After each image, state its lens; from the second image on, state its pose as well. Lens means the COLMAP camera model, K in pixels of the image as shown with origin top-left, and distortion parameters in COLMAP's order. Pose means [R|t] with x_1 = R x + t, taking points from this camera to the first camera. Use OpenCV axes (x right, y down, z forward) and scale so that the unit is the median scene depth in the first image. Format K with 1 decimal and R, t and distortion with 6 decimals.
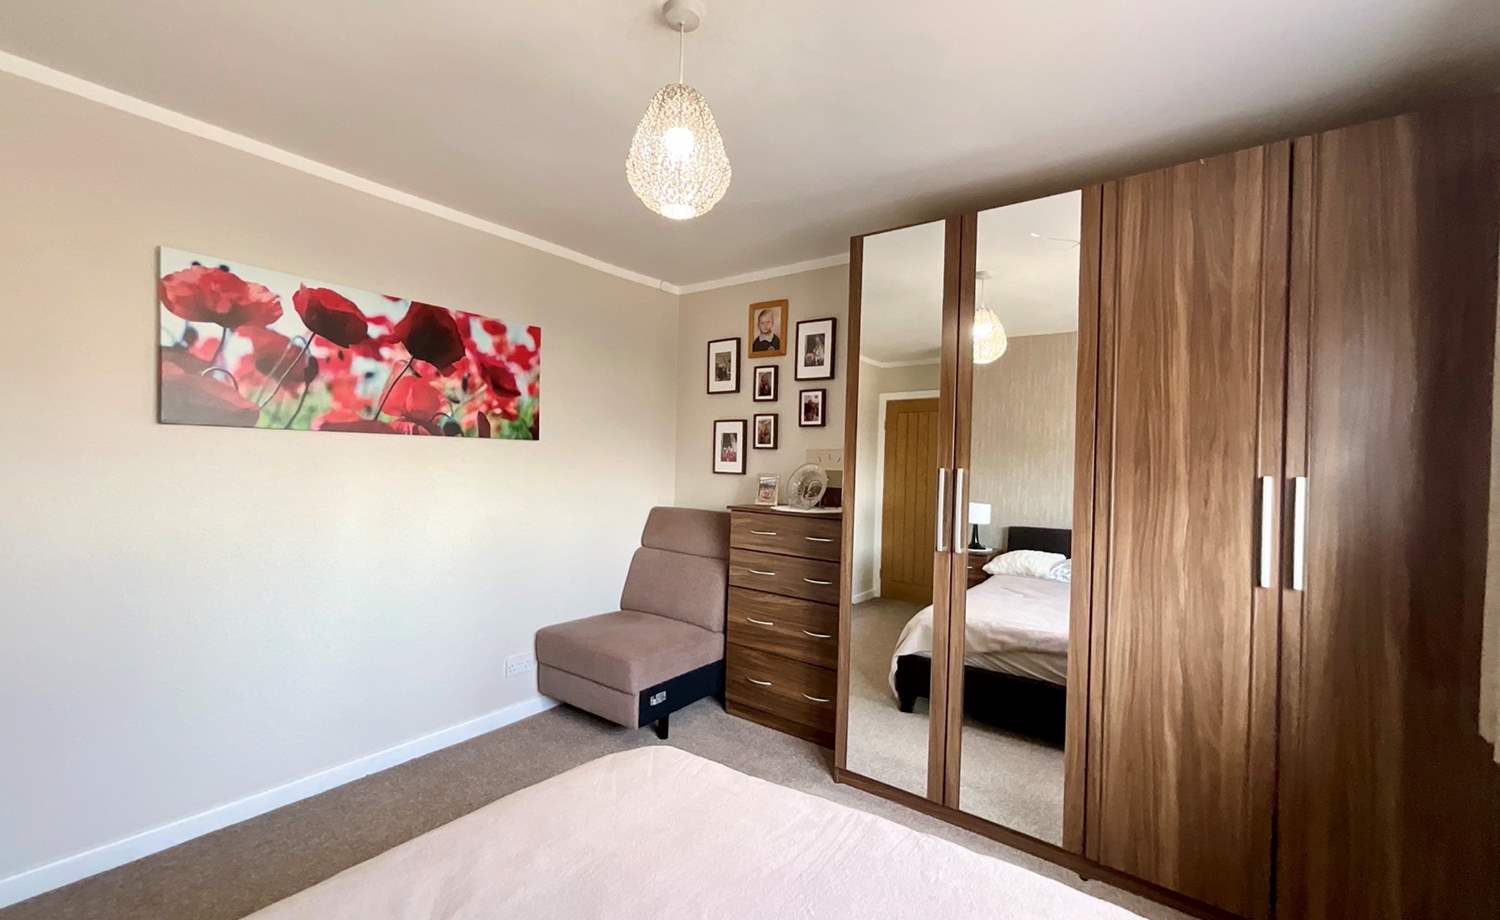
lens RADIAL K [[617.0, 0, 732.9], [0, 617.0, 461.2], [0, 0, 1]] dist [-0.000572, -0.000062]
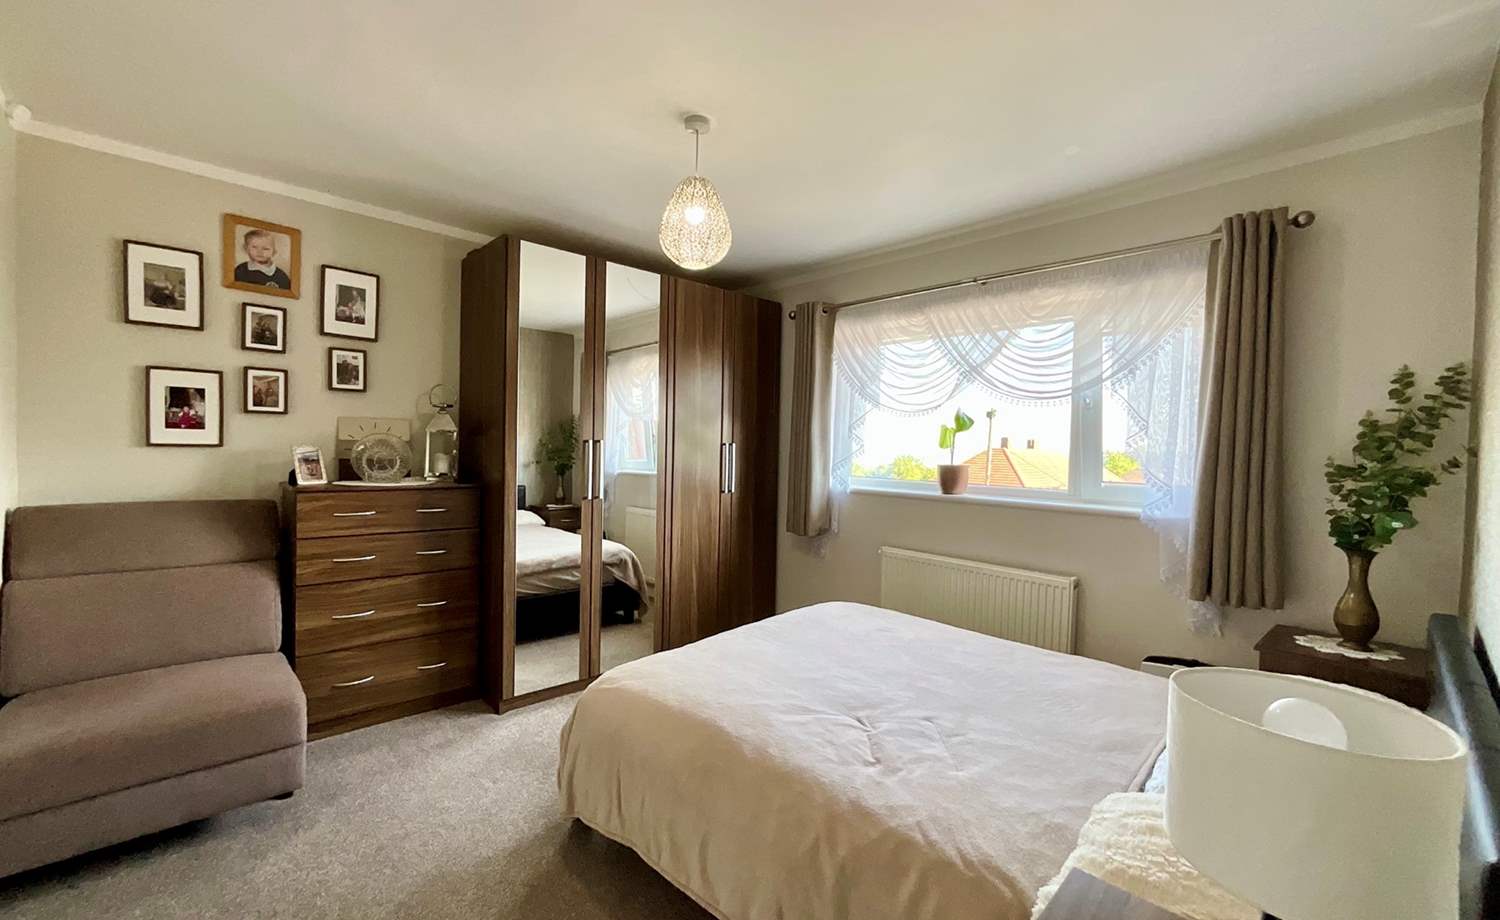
lens RADIAL K [[608.8, 0, 755.4], [0, 608.8, 461.2], [0, 0, 1]] dist [-0.001082, -0.000059]
pose [[0.152163, -0.048739, 0.987153, -0.771753], [-0.021872, 0.998373, 0.052665, -0.016817], [-0.988113, -0.029605, 0.150849, 0.341301]]
